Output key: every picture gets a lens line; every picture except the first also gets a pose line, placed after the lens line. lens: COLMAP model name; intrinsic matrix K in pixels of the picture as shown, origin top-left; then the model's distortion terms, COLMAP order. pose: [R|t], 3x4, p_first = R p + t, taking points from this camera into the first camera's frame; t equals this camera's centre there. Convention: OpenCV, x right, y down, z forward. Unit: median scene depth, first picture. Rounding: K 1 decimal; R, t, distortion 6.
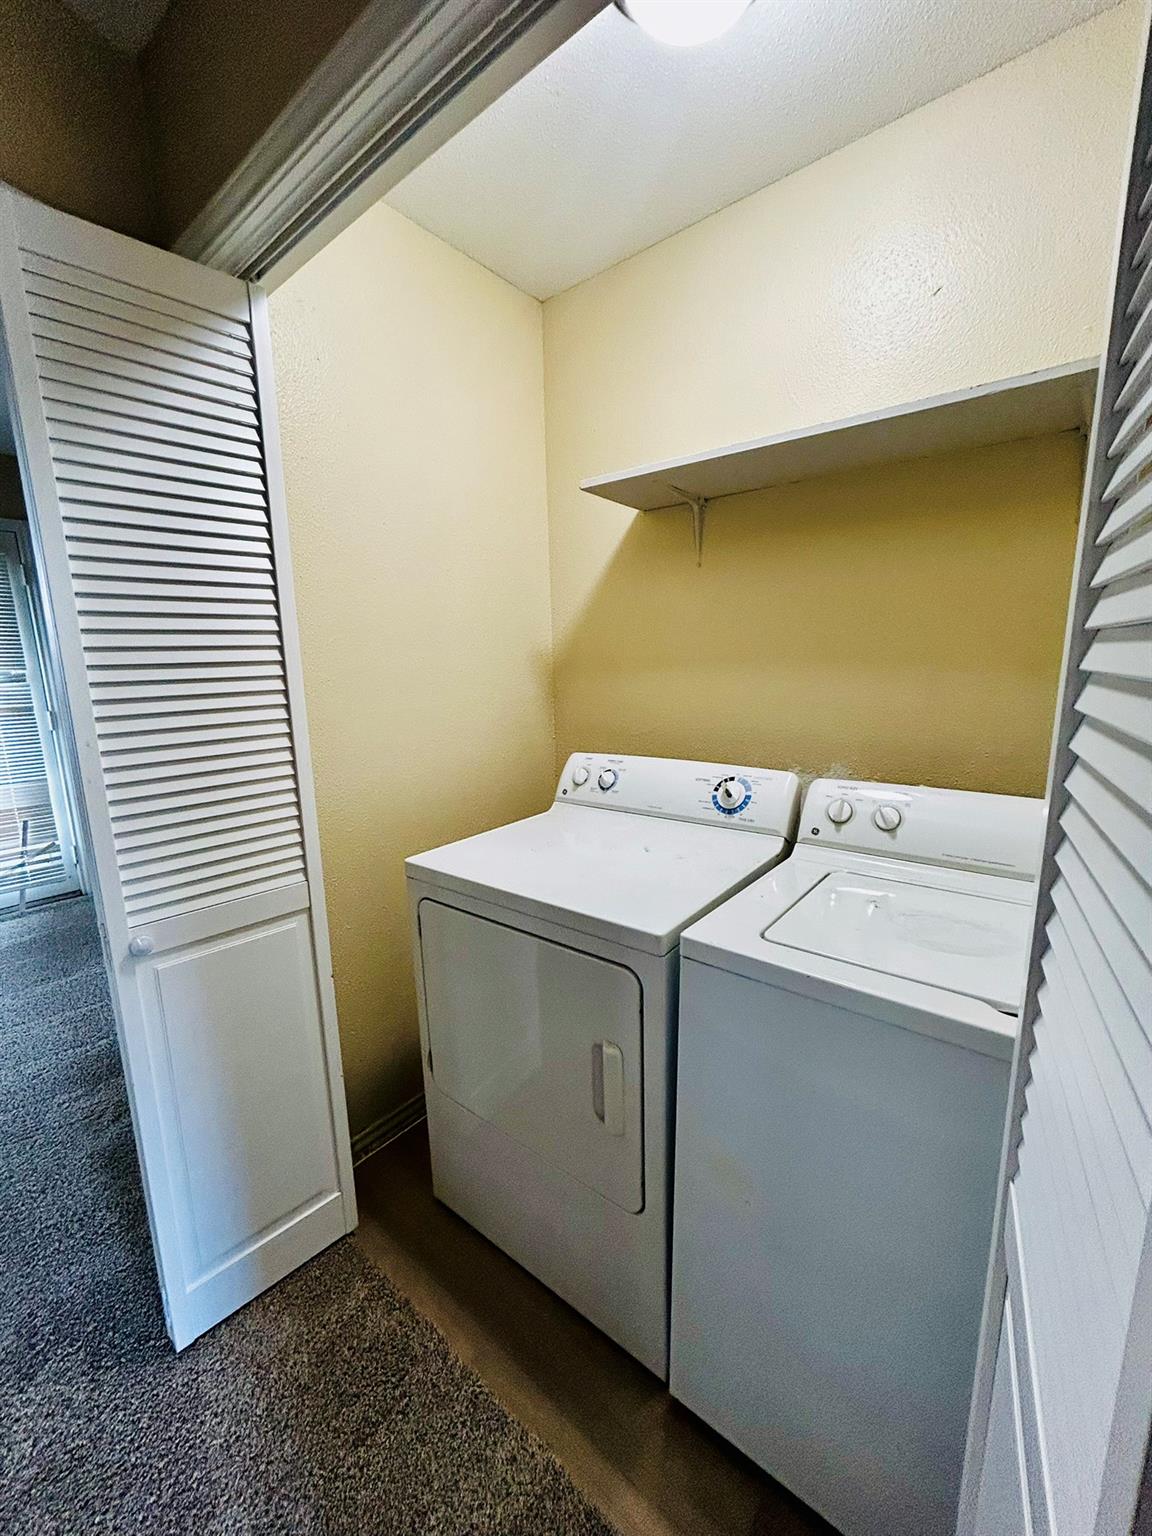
lens RADIAL K [[620.3, 0, 582.0], [0, 620.3, 767.7], [0, 0, 1]] dist [-0.000057, 0.000599]
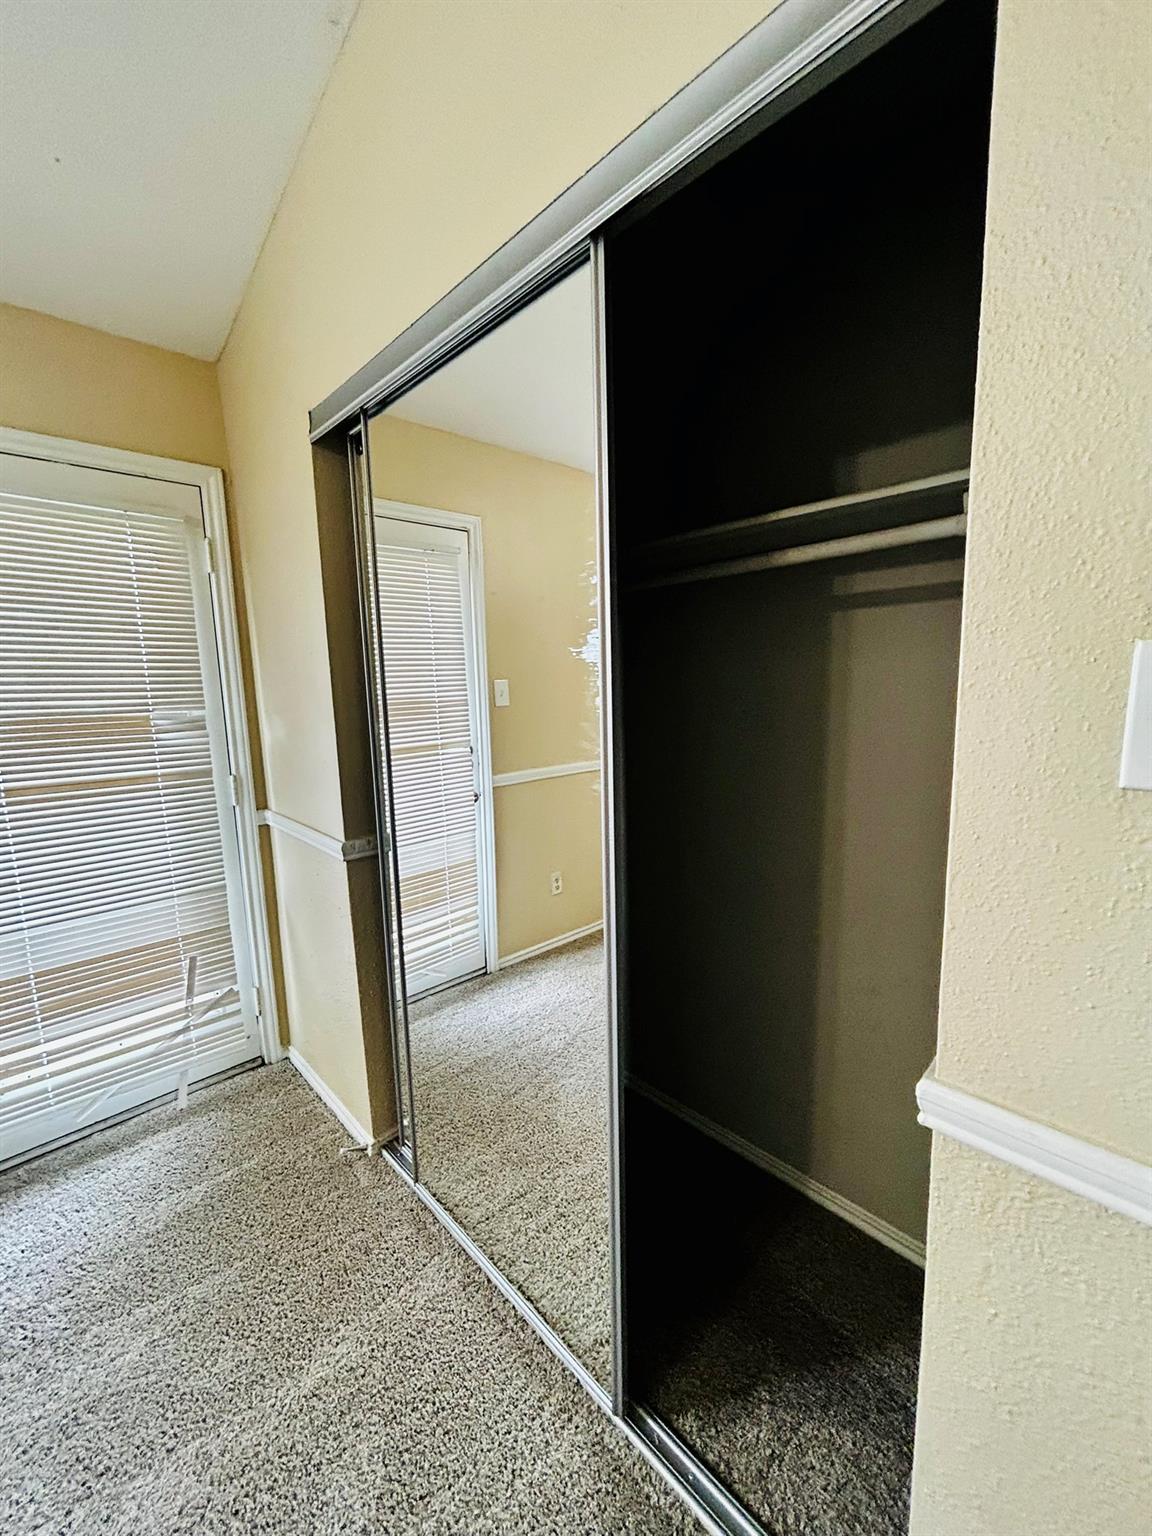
lens RADIAL K [[620.7, 0, 576.0], [0, 620.7, 768.0], [0, 0, 1]] dist [-0.009027, 0.009141]
pose [[0.992722, 0.012338, -0.119793, -0.451013], [-0.016921, 0.999160, -0.037316, -0.082311], [0.119232, 0.039072, 0.992097, 0.432199]]
